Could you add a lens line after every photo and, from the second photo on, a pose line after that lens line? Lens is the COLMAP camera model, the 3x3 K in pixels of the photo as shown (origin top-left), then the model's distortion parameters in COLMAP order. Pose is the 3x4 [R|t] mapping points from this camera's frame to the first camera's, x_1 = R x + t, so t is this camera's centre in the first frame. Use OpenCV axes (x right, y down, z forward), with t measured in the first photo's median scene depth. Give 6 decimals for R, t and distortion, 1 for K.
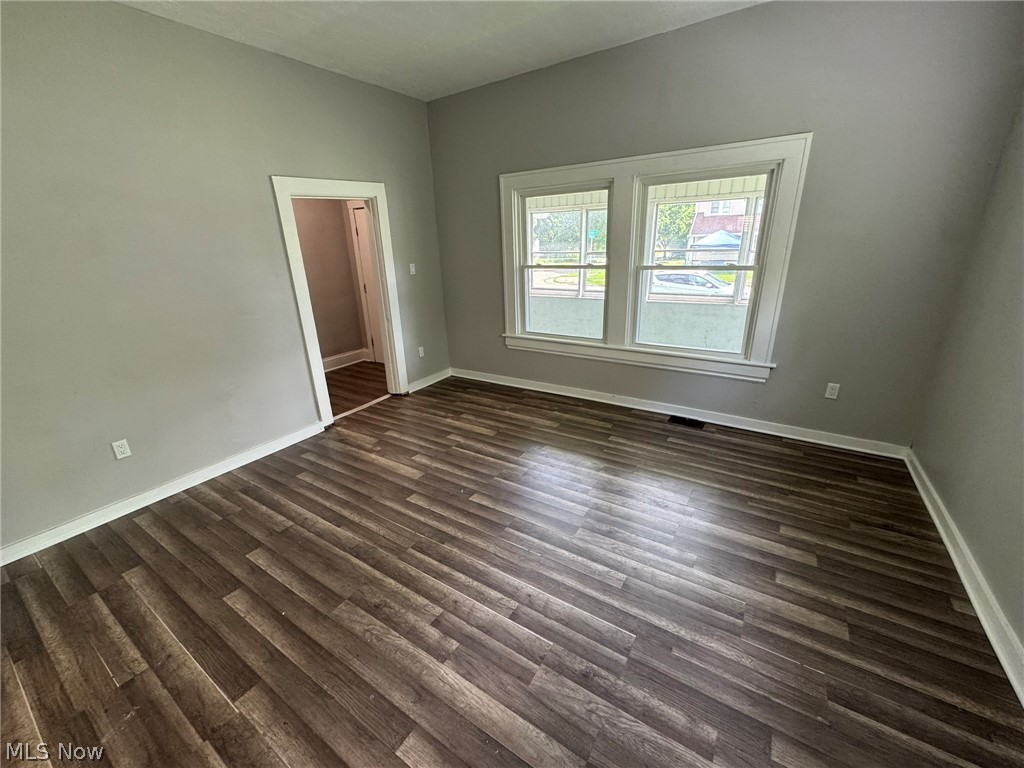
lens RADIAL K [[408.0, 0, 511.3], [0, 408.0, 386.7], [0, 0, 1]] dist [-0.000481, 0.000002]
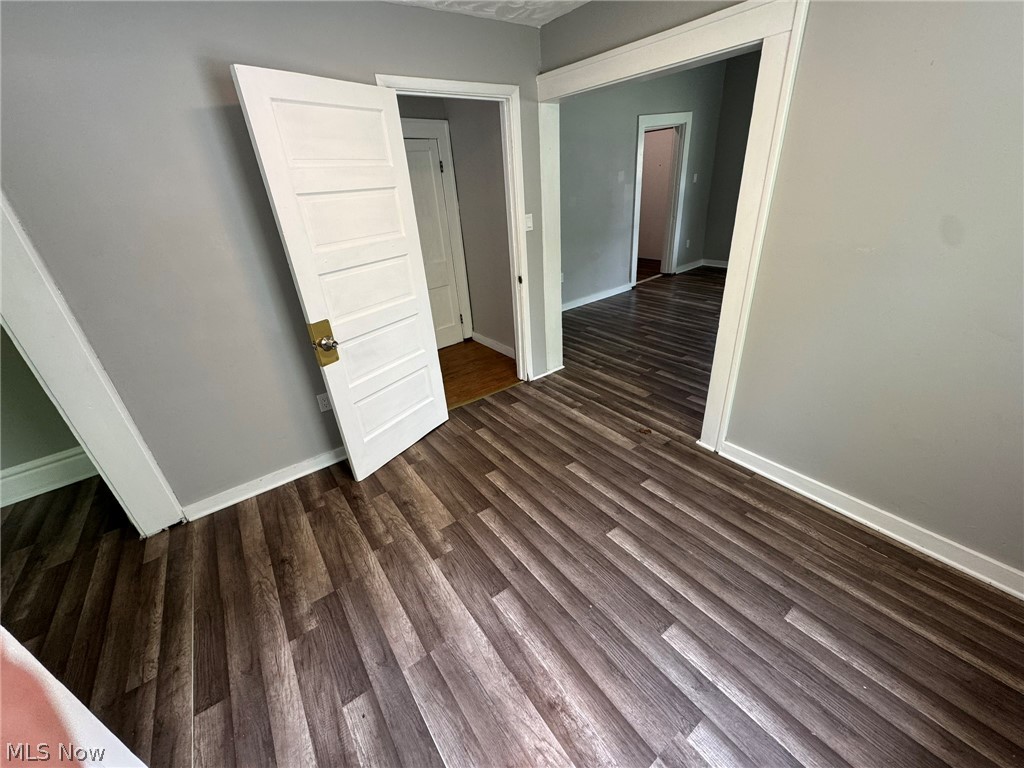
lens RADIAL K [[408.0, 0, 516.5], [0, 408.0, 381.0], [0, 0, 1]] dist [-0.000481, 0.000002]
pose [[0.933966, 0.120451, -0.336451, -0.381500], [-0.069338, 0.984673, 0.160037, 0.294265], [0.350571, -0.126140, 0.928003, -0.807114]]
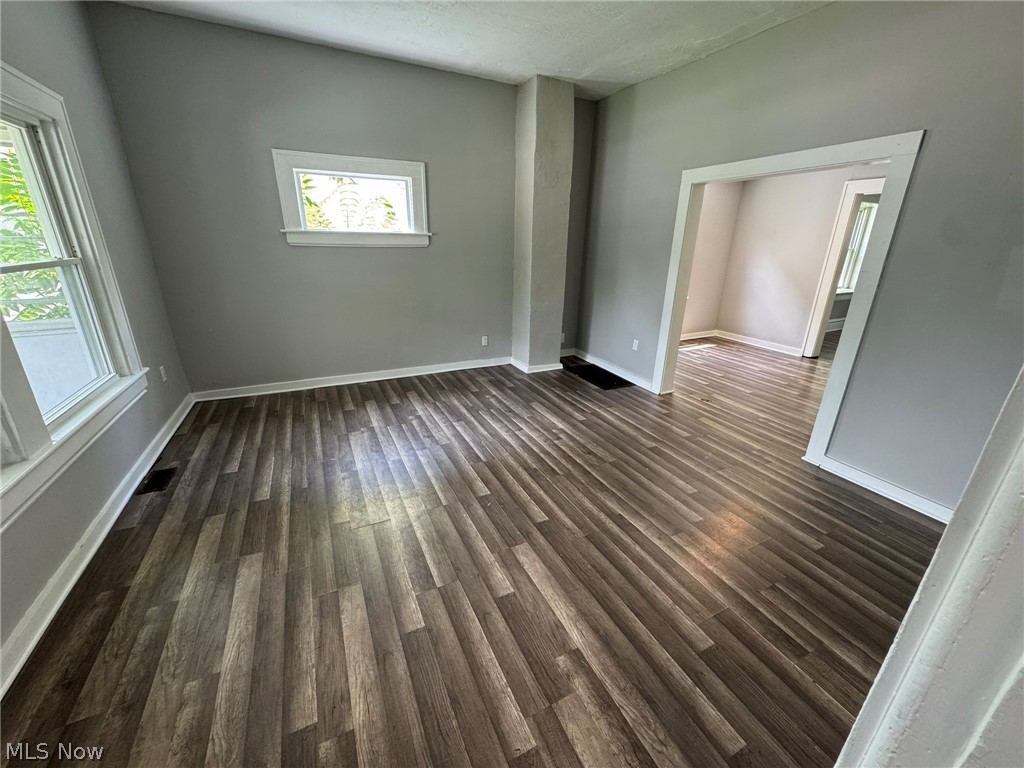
lens RADIAL K [[408.0, 0, 505.9], [0, 408.0, 381.4], [0, 0, 1]] dist [-0.000481, 0.000002]
pose [[-0.853239, -0.158653, 0.496802, -0.505903], [0.178225, 0.806548, 0.563663, -0.419616], [-0.490121, 0.569482, -0.659902, 1.297096]]
